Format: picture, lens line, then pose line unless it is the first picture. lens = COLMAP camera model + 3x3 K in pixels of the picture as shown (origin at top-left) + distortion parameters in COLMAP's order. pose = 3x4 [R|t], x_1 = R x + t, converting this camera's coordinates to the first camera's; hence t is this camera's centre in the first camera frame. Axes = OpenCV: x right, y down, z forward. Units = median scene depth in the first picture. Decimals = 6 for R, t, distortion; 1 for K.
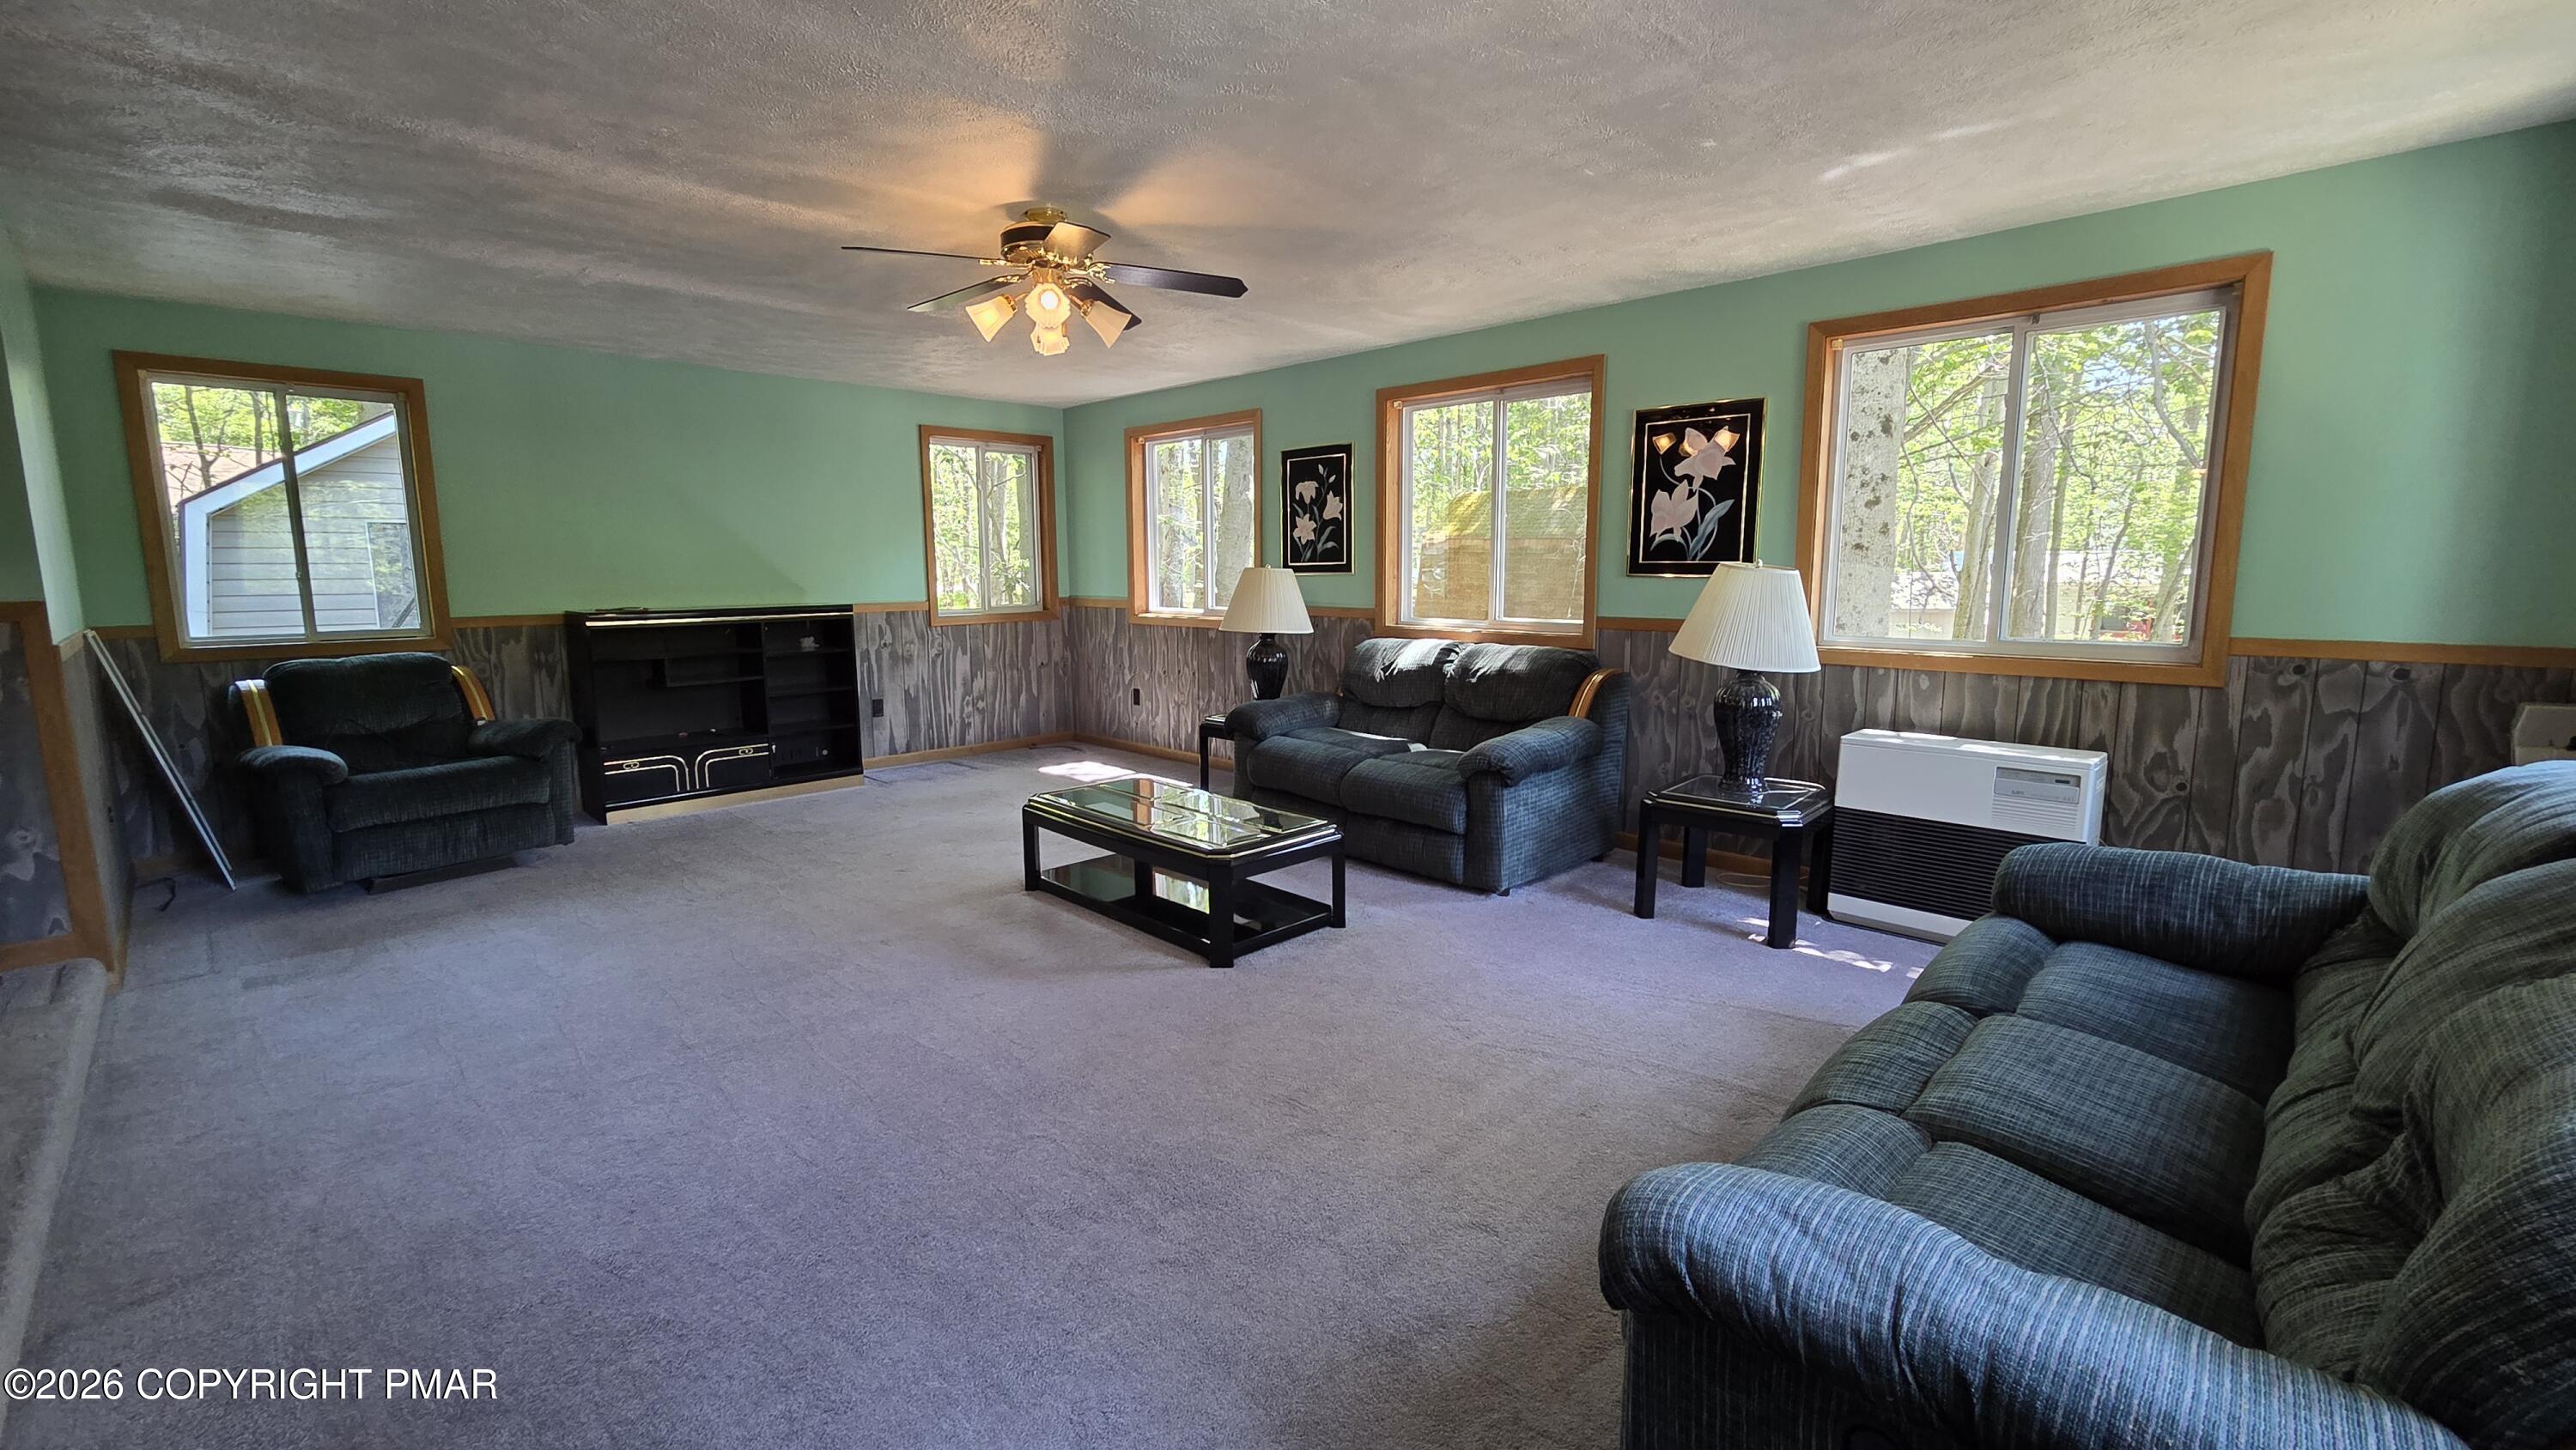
lens RADIAL K [[1062.3, 0, 1293.8], [0, 1062.3, 708.9], [0, 0, 1]] dist [0.002749, 0.001586]
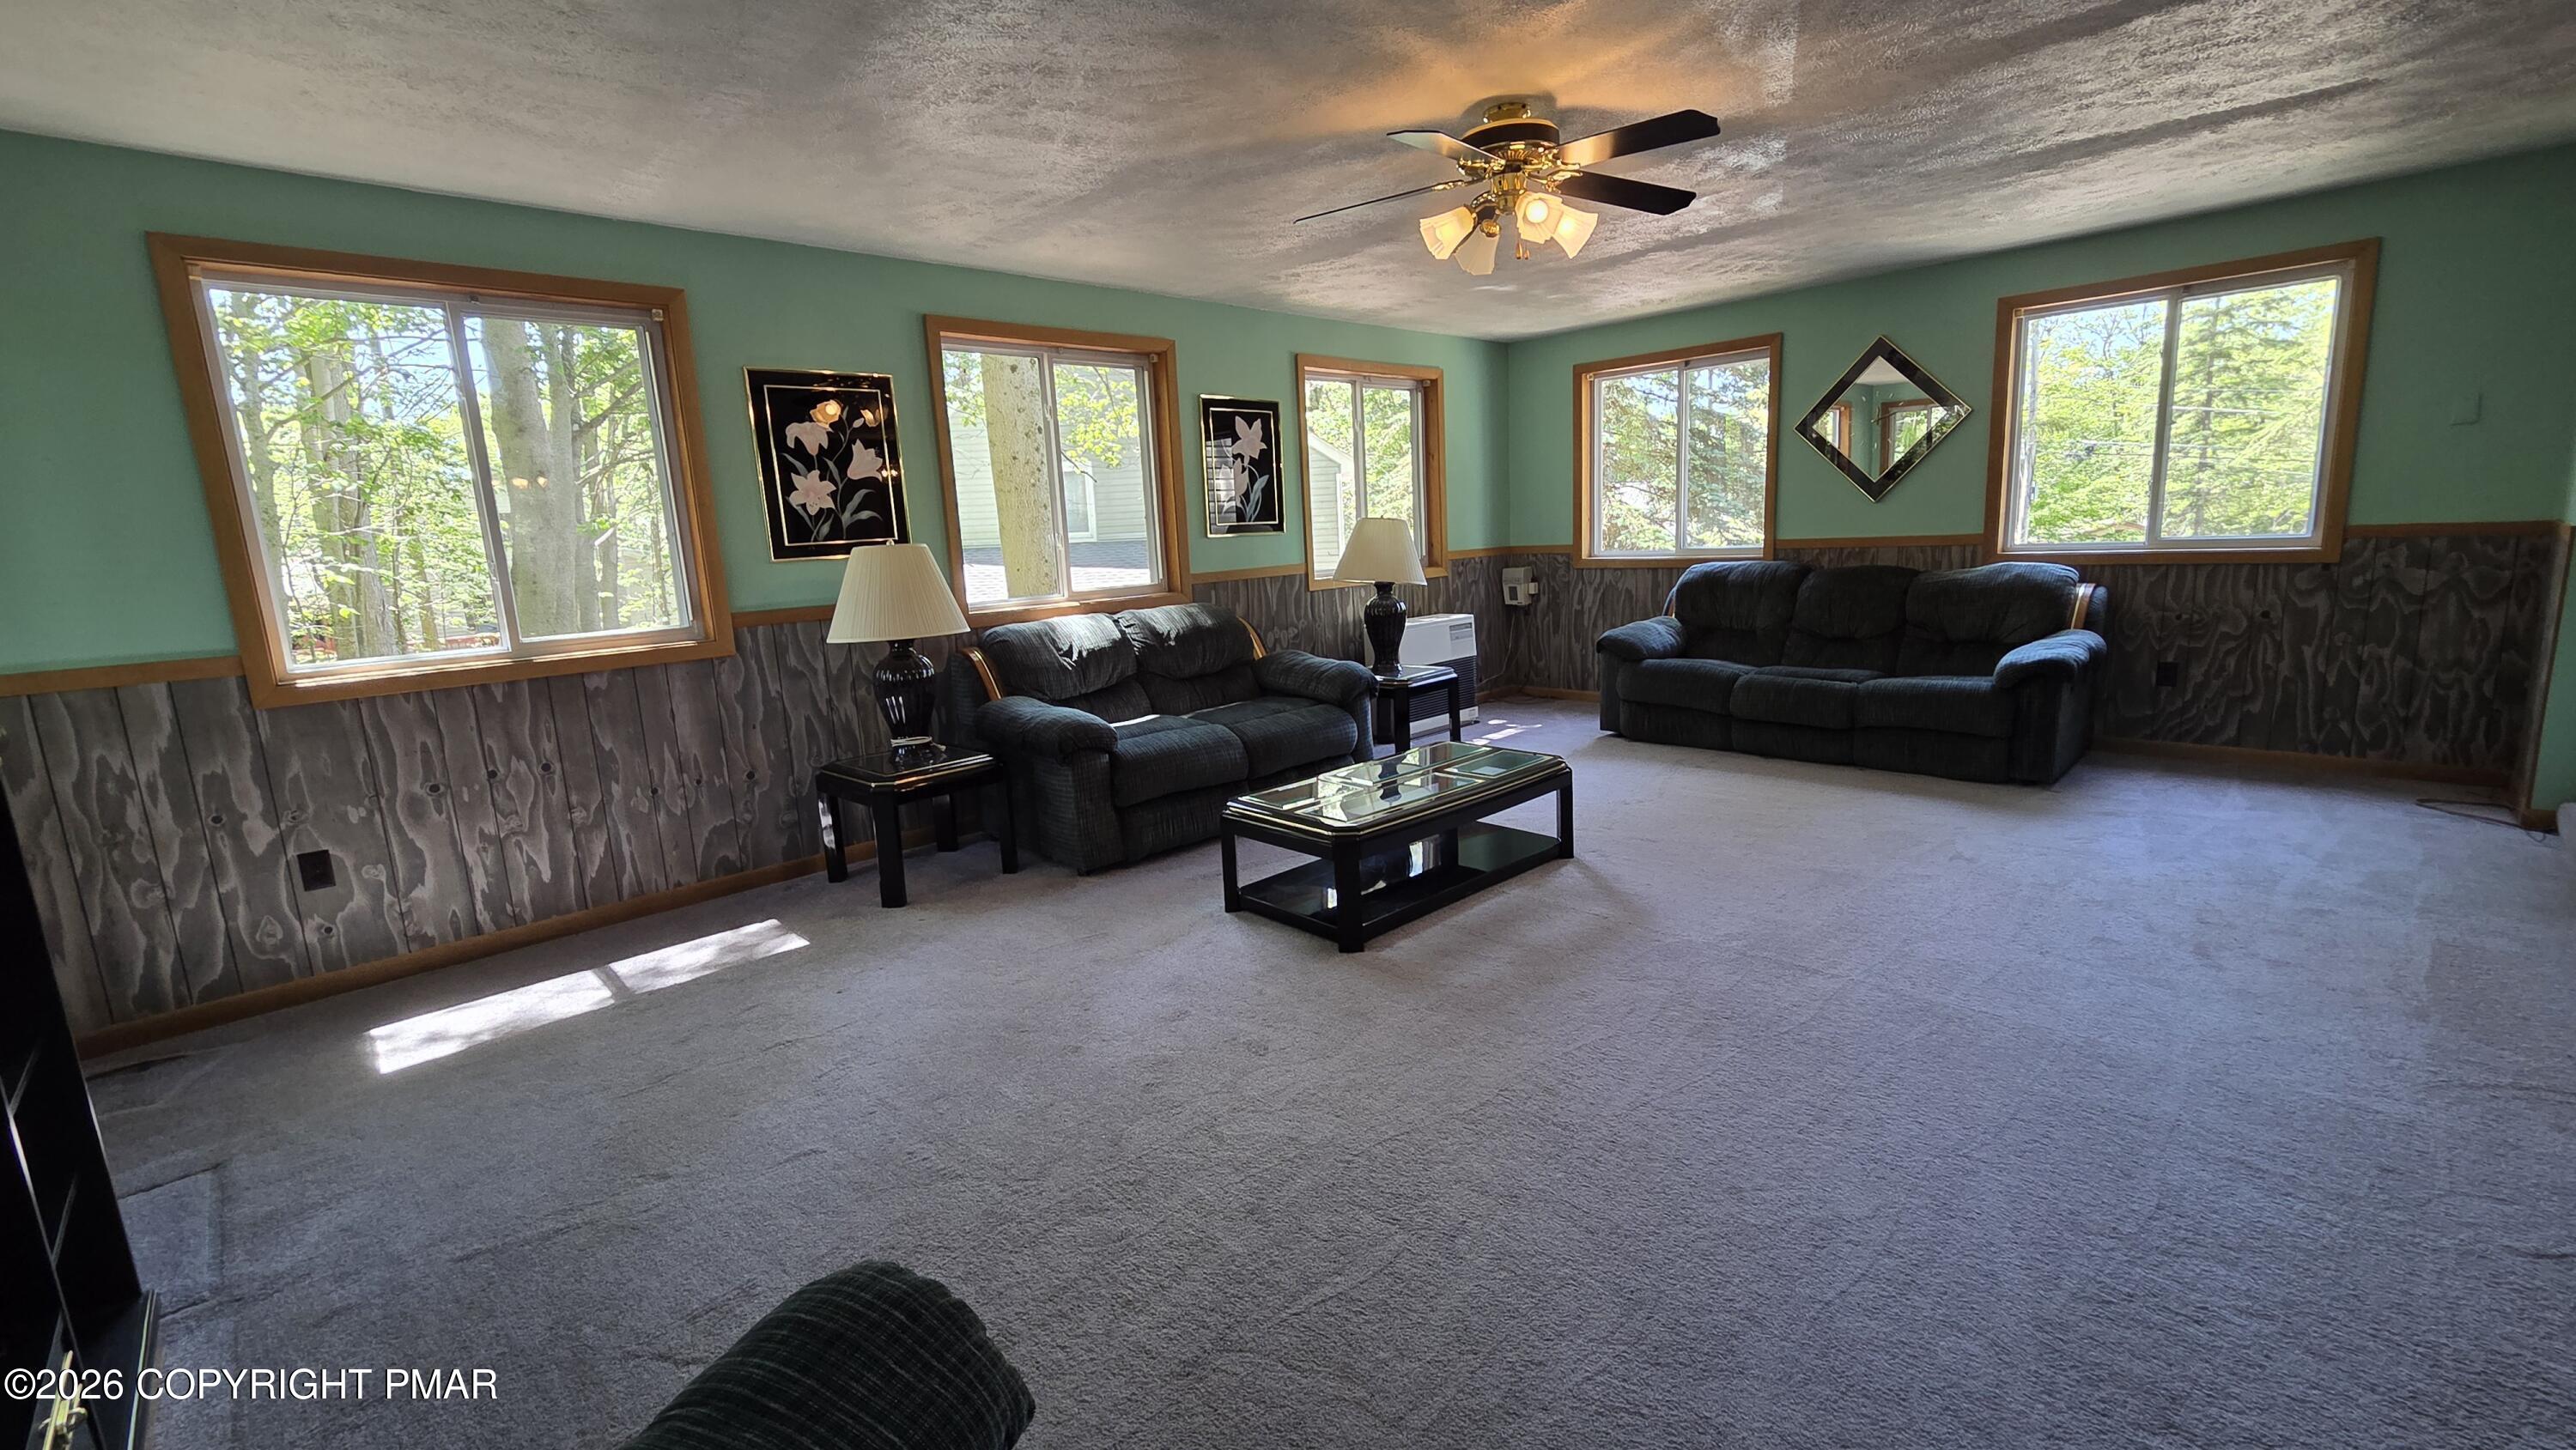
lens RADIAL K [[1062.3, 0, 1273.4], [0, 1062.3, 714.9], [0, 0, 1]] dist [0.002749, 0.001586]
pose [[0.025392, -0.177182, 0.983851, -0.793011], [0.180491, 0.968807, 0.169814, -0.108731], [-0.983249, 0.173264, 0.056580, 0.809806]]
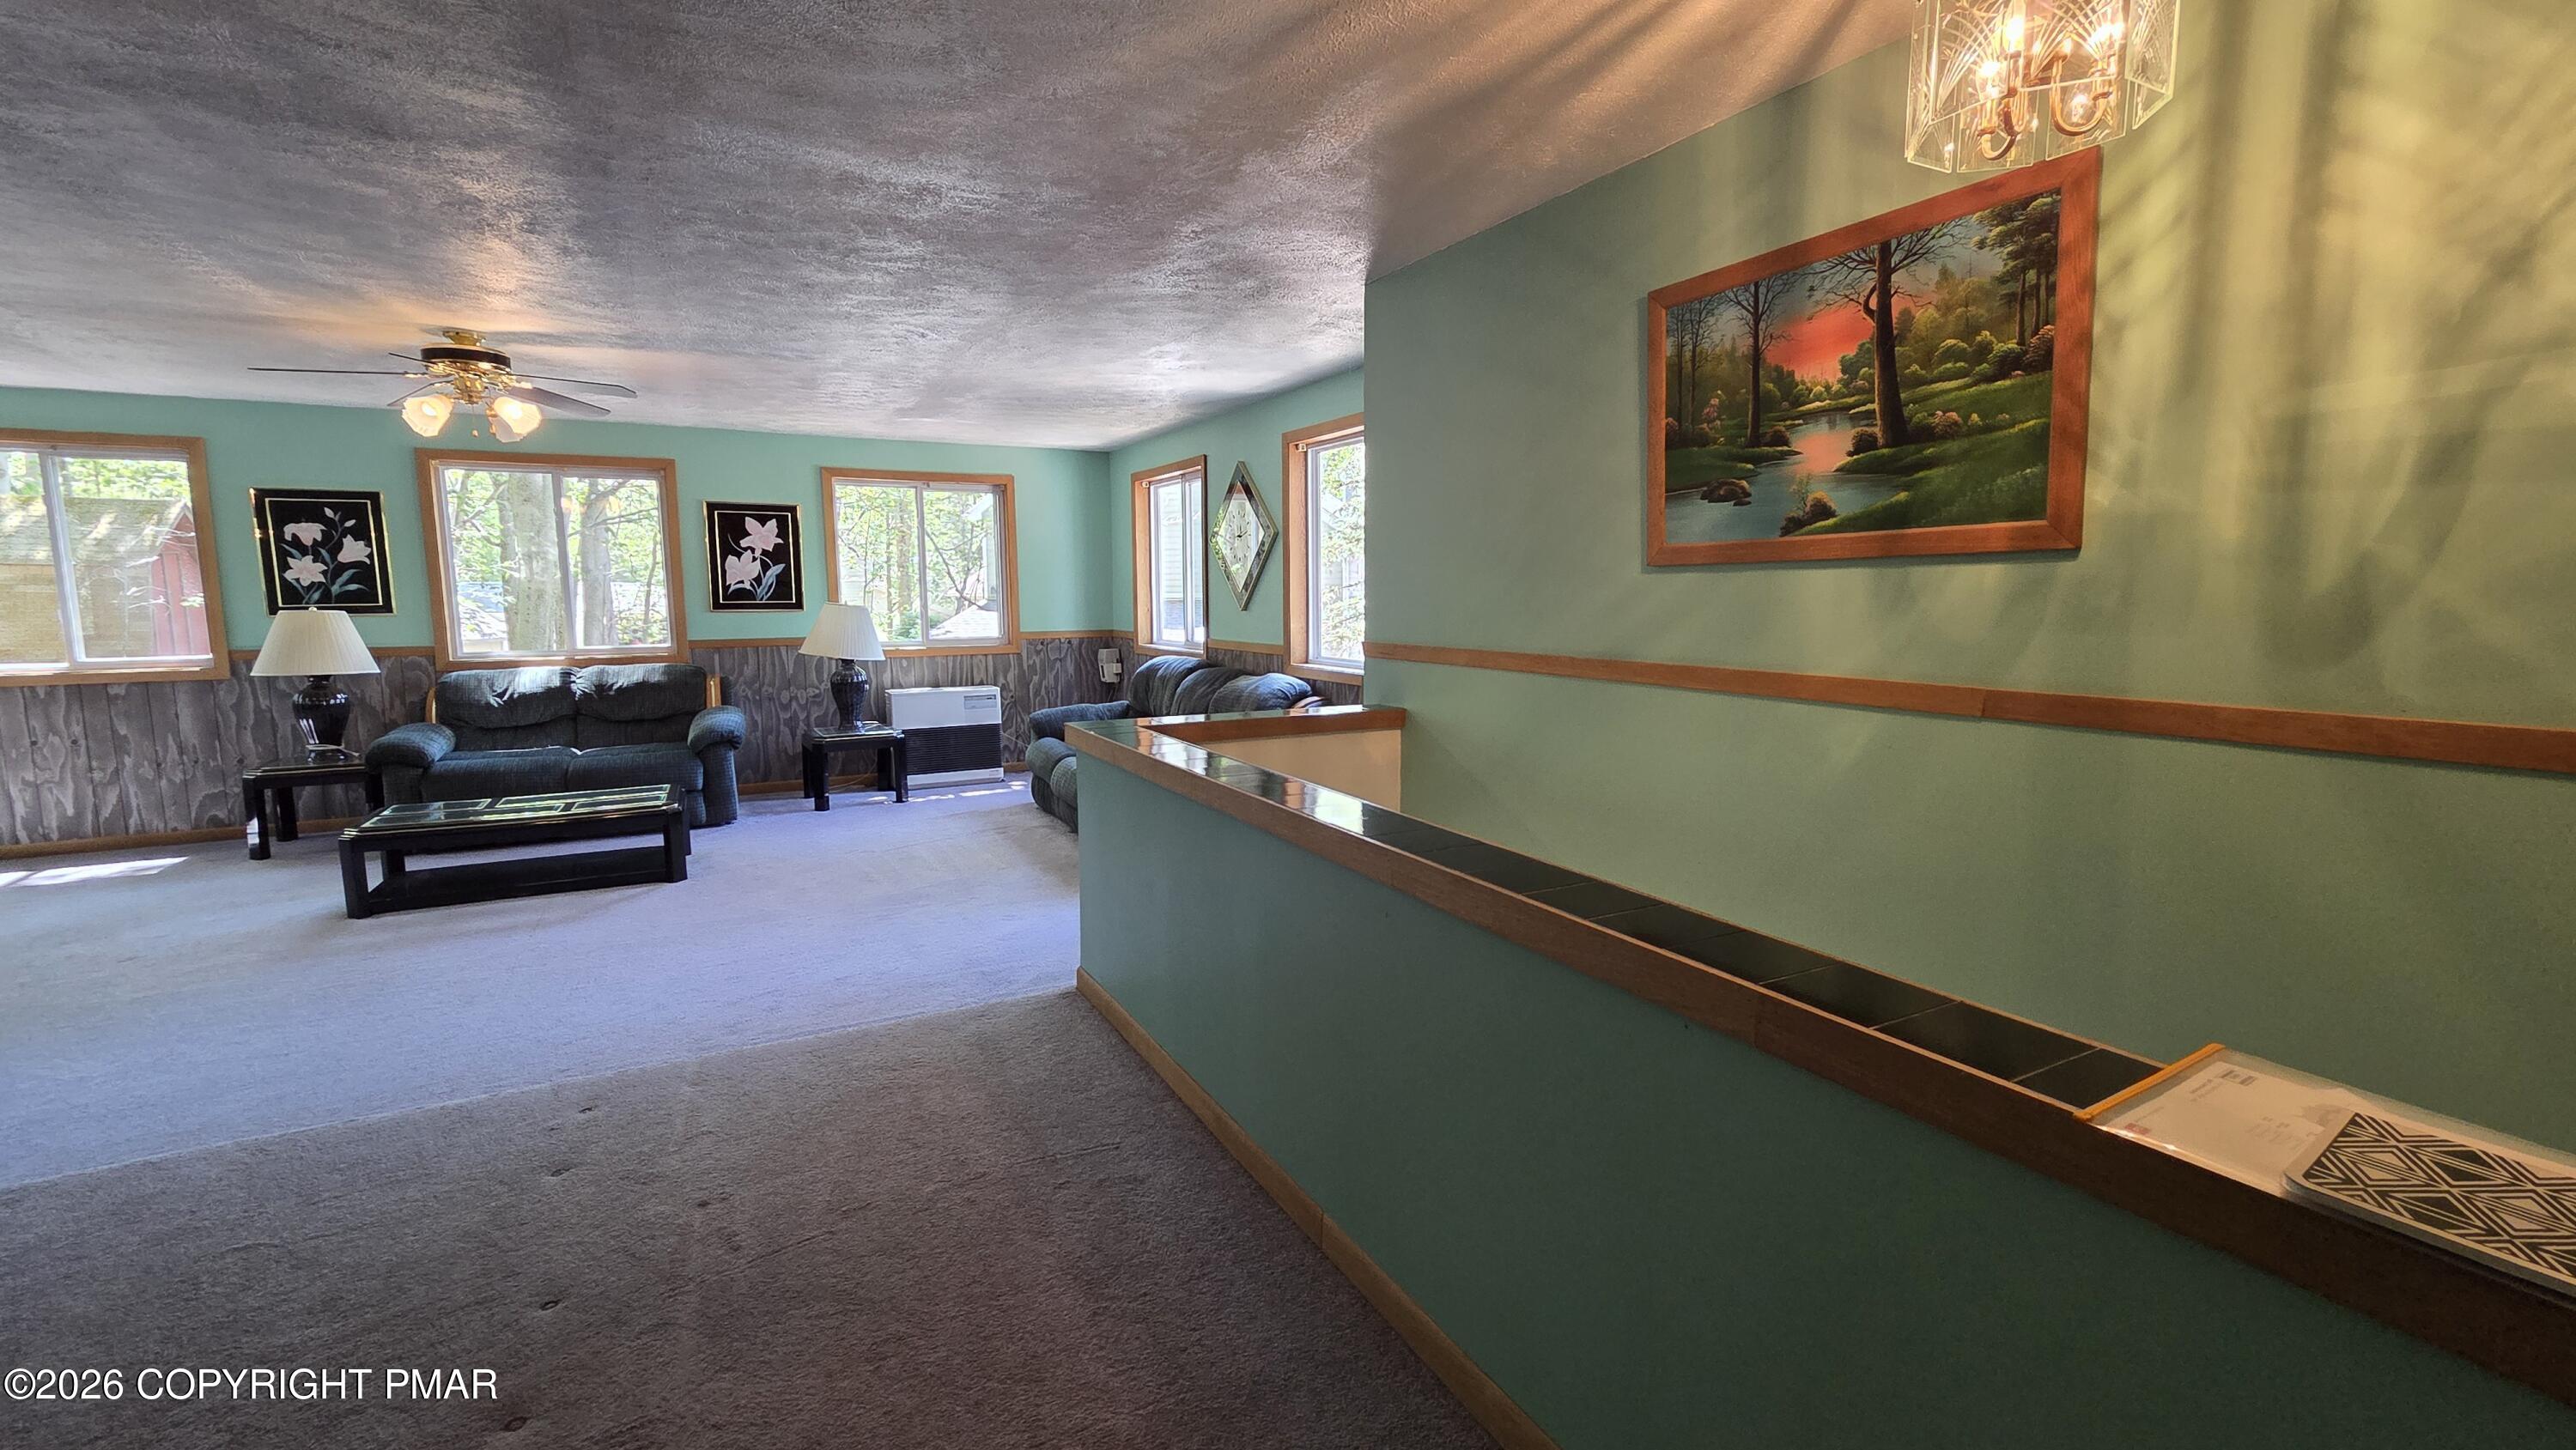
lens RADIAL K [[1062.3, 0, 1281.9], [0, 1062.3, 715.8], [0, 0, 1]] dist [0.002749, 0.001586]
pose [[0.297485, -0.112822, 0.948037, -0.787167], [0.130807, 0.988445, 0.076585, 0.008238], [-0.945723, 0.101227, 0.308805, -0.176904]]
